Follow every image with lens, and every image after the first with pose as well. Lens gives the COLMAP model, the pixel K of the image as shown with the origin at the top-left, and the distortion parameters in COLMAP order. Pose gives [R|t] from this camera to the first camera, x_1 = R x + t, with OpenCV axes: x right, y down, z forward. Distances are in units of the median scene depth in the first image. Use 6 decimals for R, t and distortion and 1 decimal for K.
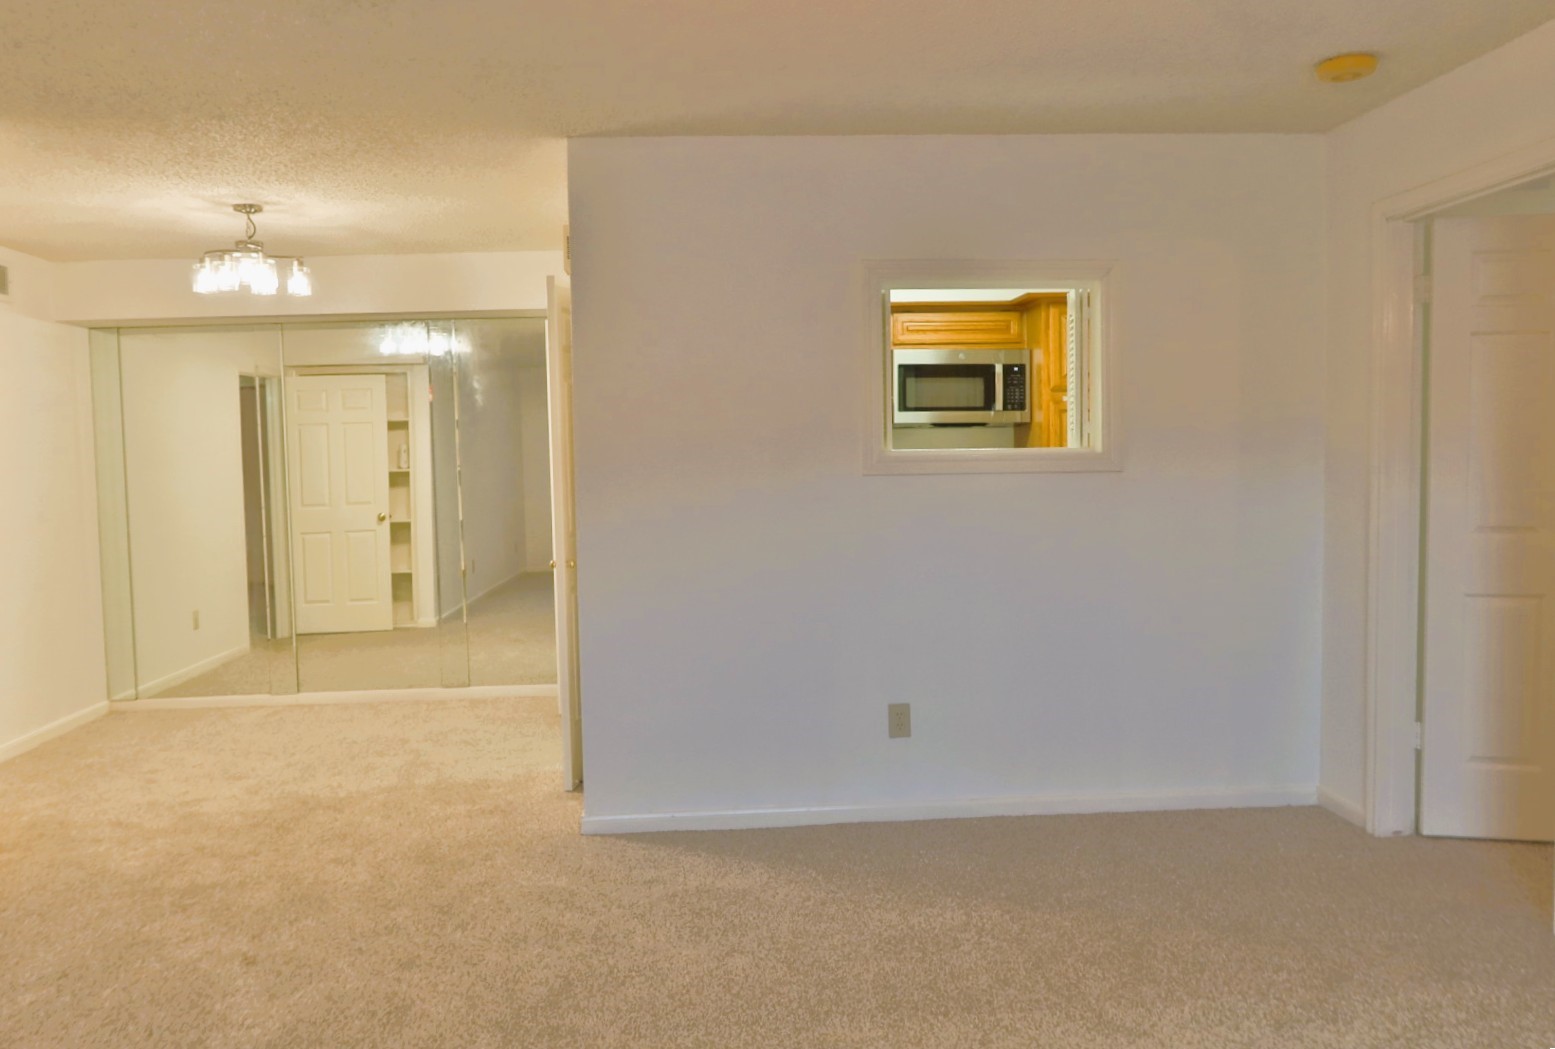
lens RADIAL K [[1178.6, 0, 777.5], [0, 1178.6, 524.5], [0, 0, 1]] dist [-0.029991, 0.010567]
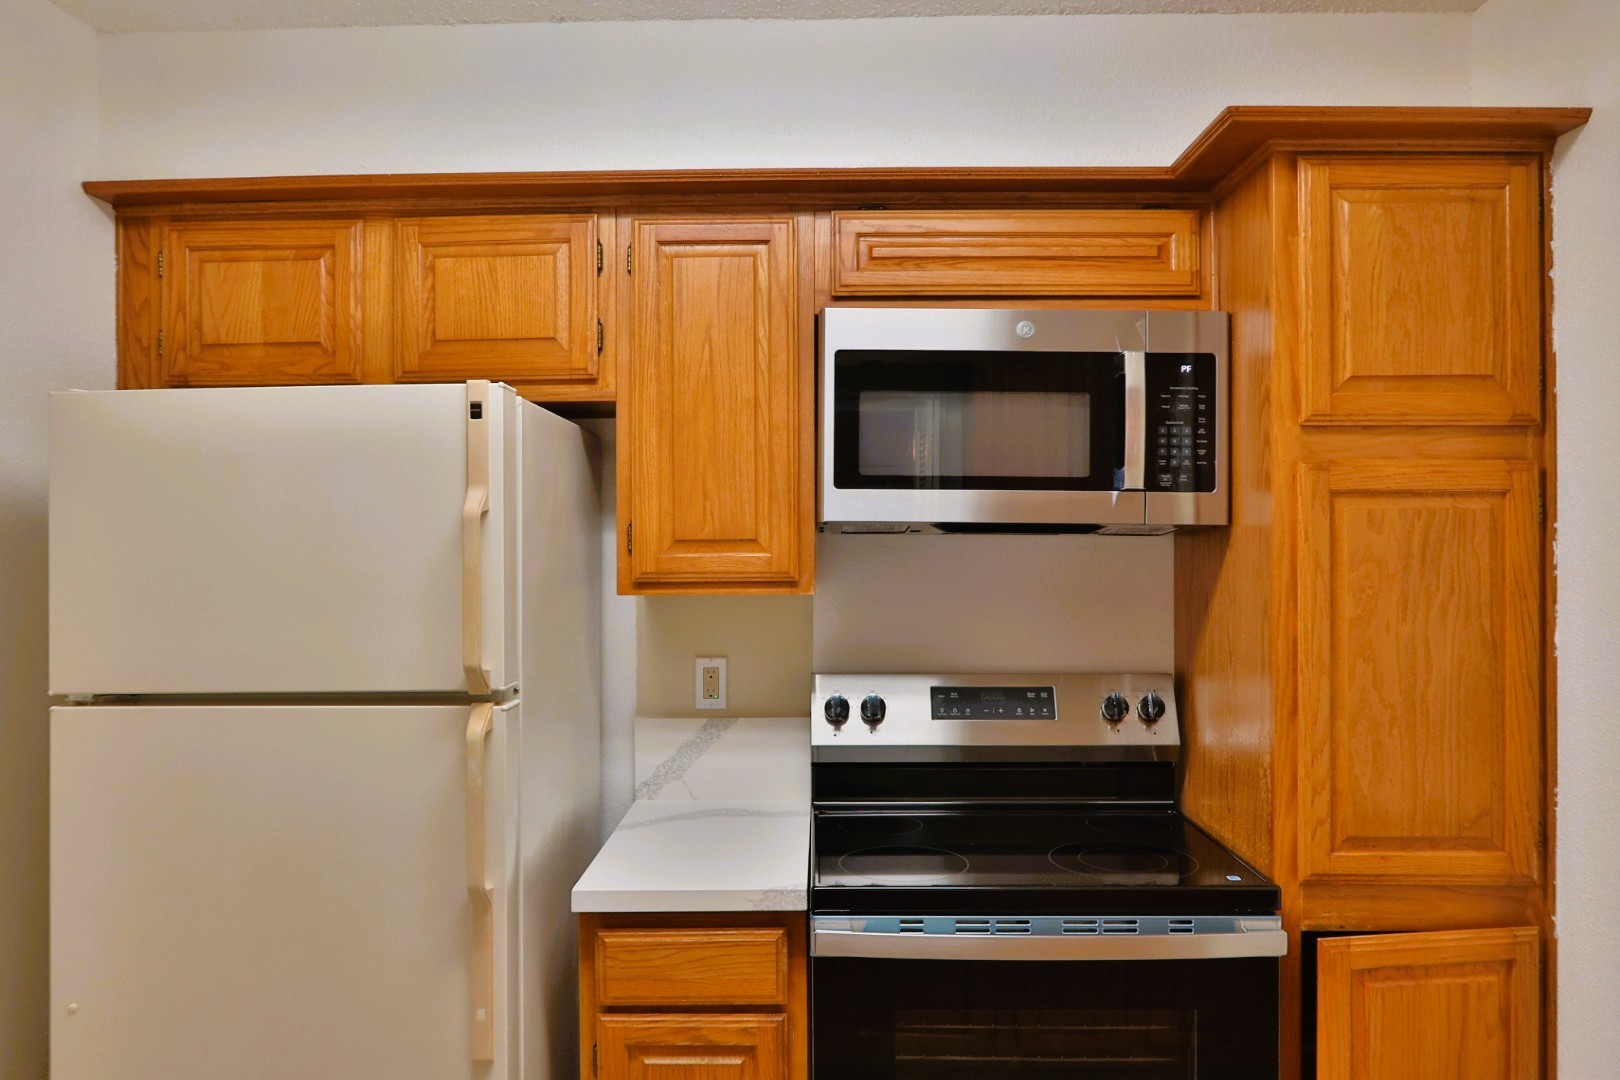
lens RADIAL K [[1191.1, 0, 812.0], [0, 1191.1, 526.8], [0, 0, 1]] dist [-0.022240, 0.006907]
pose [[0.996892, 0.017794, -0.076749, 0.183750], [-0.022846, 0.997594, -0.065455, -0.092801], [0.075400, 0.067005, 0.994900, 0.982415]]
